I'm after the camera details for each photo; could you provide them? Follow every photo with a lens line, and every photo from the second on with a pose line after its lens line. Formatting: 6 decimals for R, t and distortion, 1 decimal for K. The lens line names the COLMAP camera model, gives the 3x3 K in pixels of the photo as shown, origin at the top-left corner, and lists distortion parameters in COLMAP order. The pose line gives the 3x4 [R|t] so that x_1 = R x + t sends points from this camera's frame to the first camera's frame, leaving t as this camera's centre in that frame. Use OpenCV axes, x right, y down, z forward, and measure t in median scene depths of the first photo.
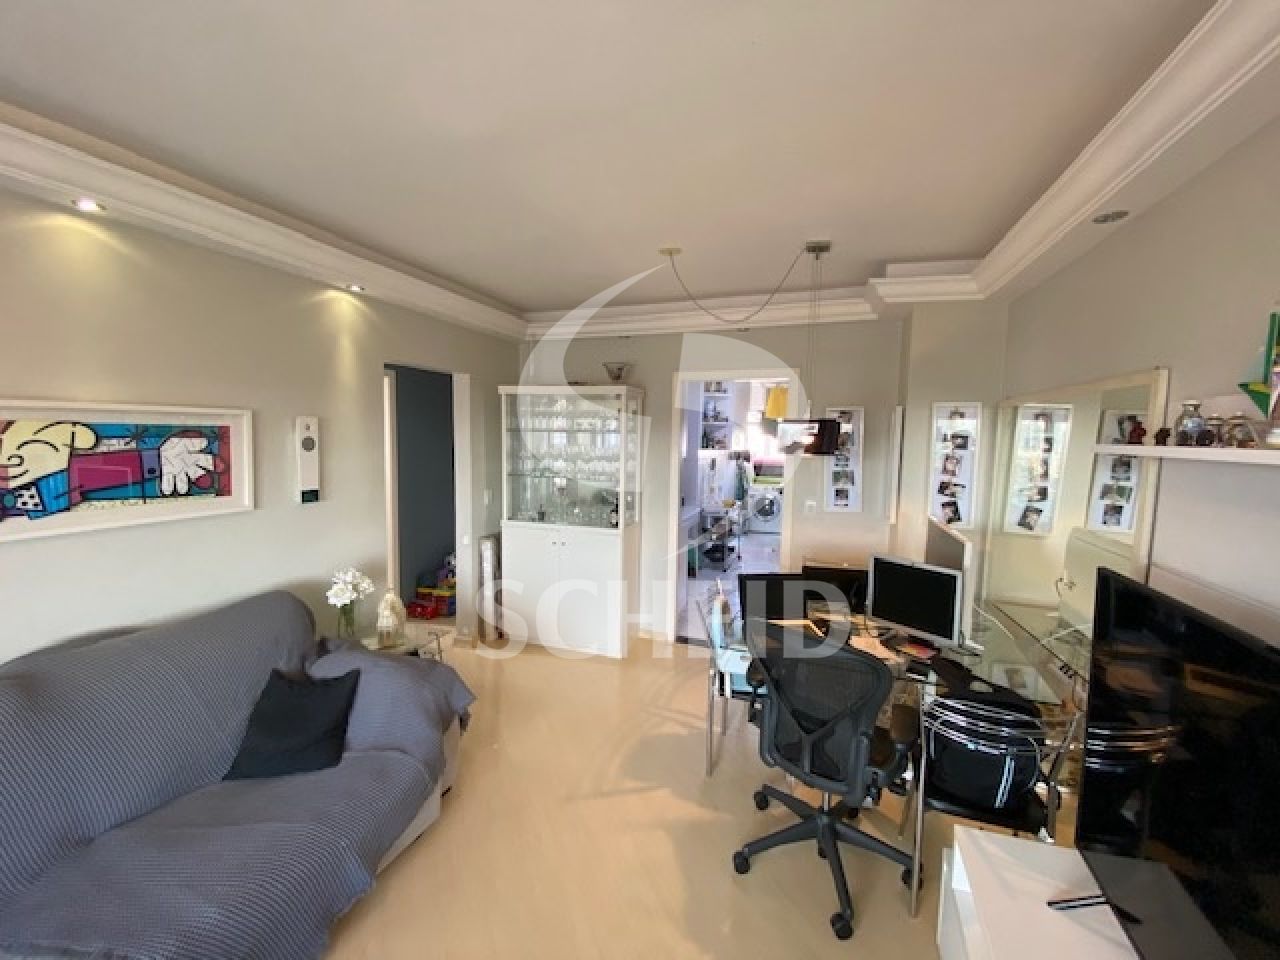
lens RADIAL K [[517.1, 0, 636.4], [0, 517.1, 480.0], [0, 0, 1]] dist [0.014028, -0.018504]
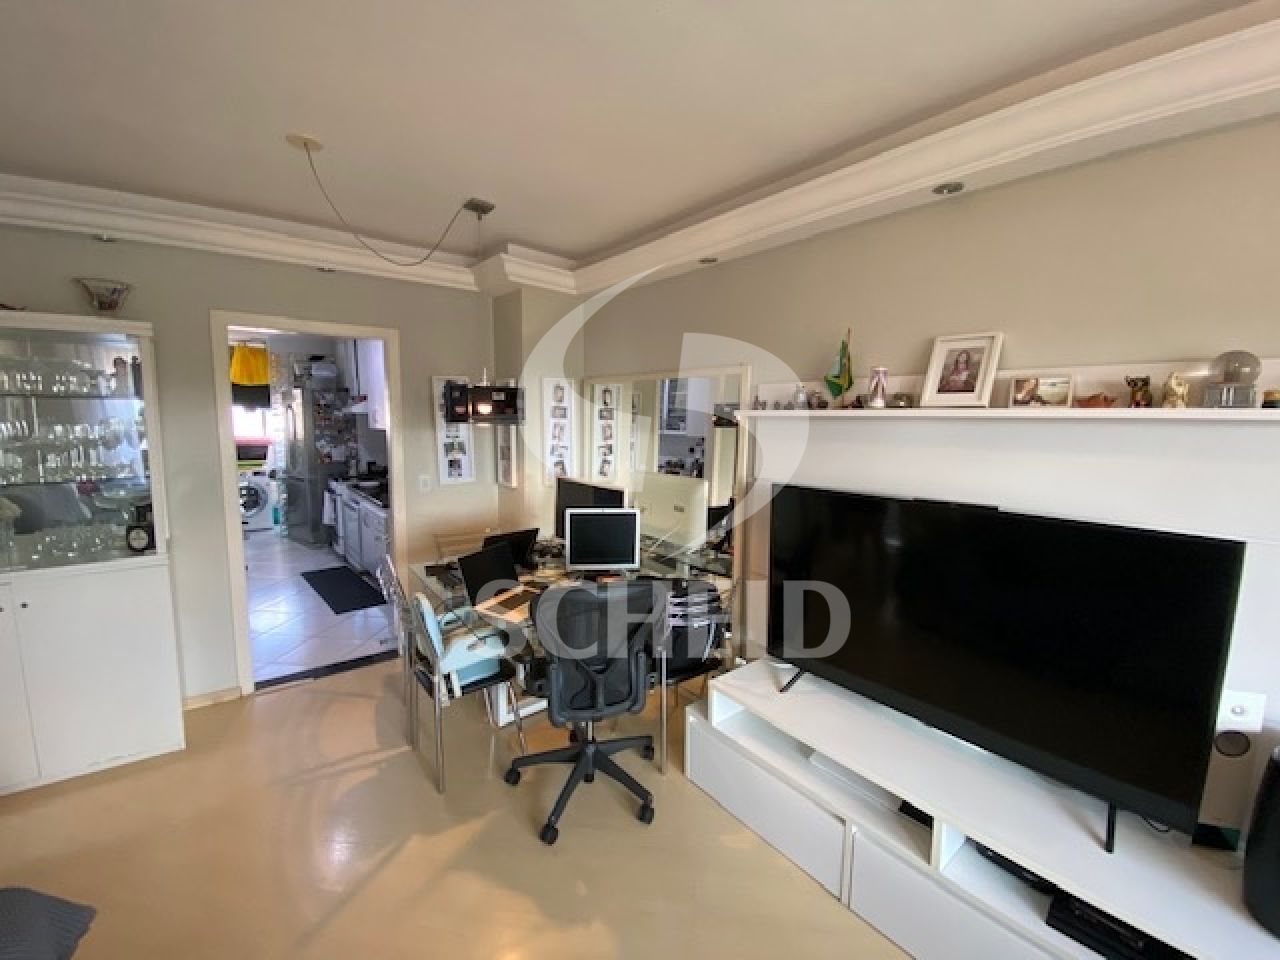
lens RADIAL K [[517.1, 0, 636.4], [0, 517.1, 480.0], [0, 0, 1]] dist [0.014028, -0.018504]
pose [[0.521243, -0.113500, 0.845827, -0.277065], [0.071539, 0.993439, 0.089221, -0.008046], [-0.850404, 0.014004, 0.525943, 0.187676]]
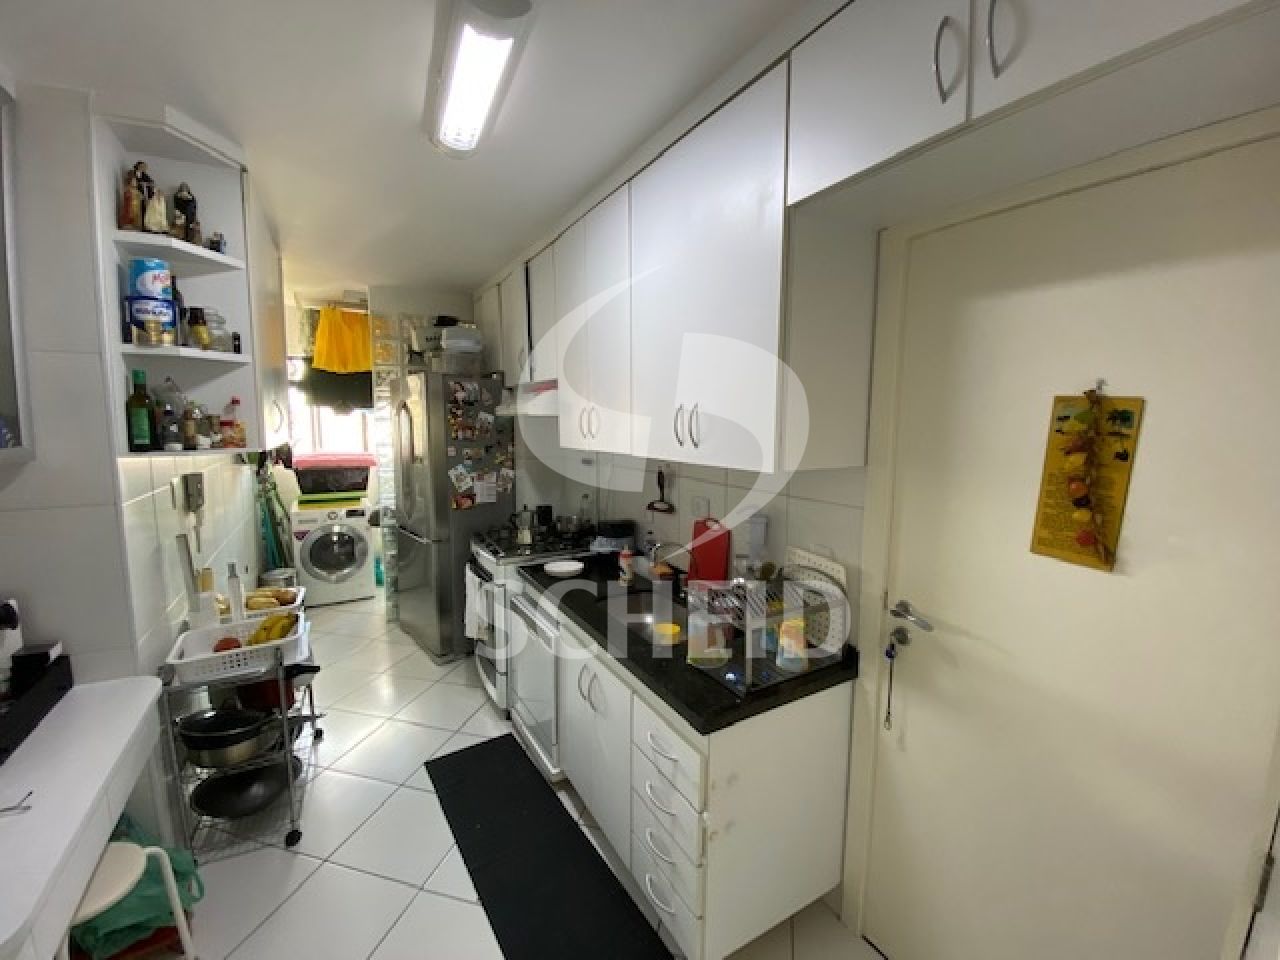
lens RADIAL K [[518.7, 0, 640.0], [0, 518.7, 480.0], [0, 0, 1]] dist [0.015925, -0.020077]
pose [[0.641265, -0.106670, 0.759869, 0.166889], [0.075654, 0.994254, 0.075728, -0.085733], [-0.763581, 0.008925, 0.645651, 1.172166]]
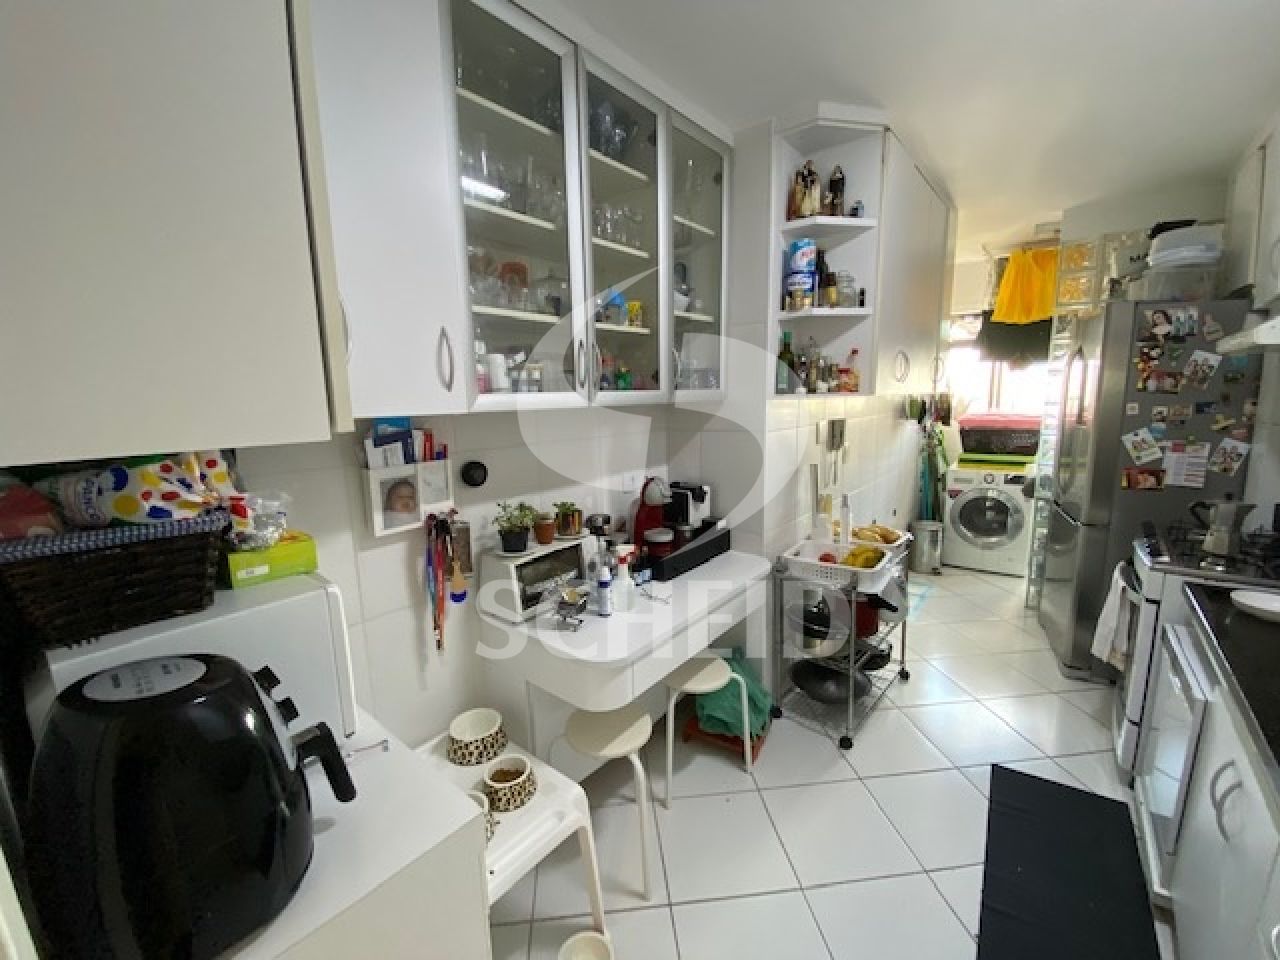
lens RADIAL K [[517.1, 0, 636.4], [0, 517.1, 480.0], [0, 0, 1]] dist [0.014028, -0.018504]
pose [[0.940450, 0.014615, -0.339617, 0.286093], [0.011175, 0.997206, 0.073859, -0.053696], [0.339747, -0.073256, 0.937659, 1.168088]]
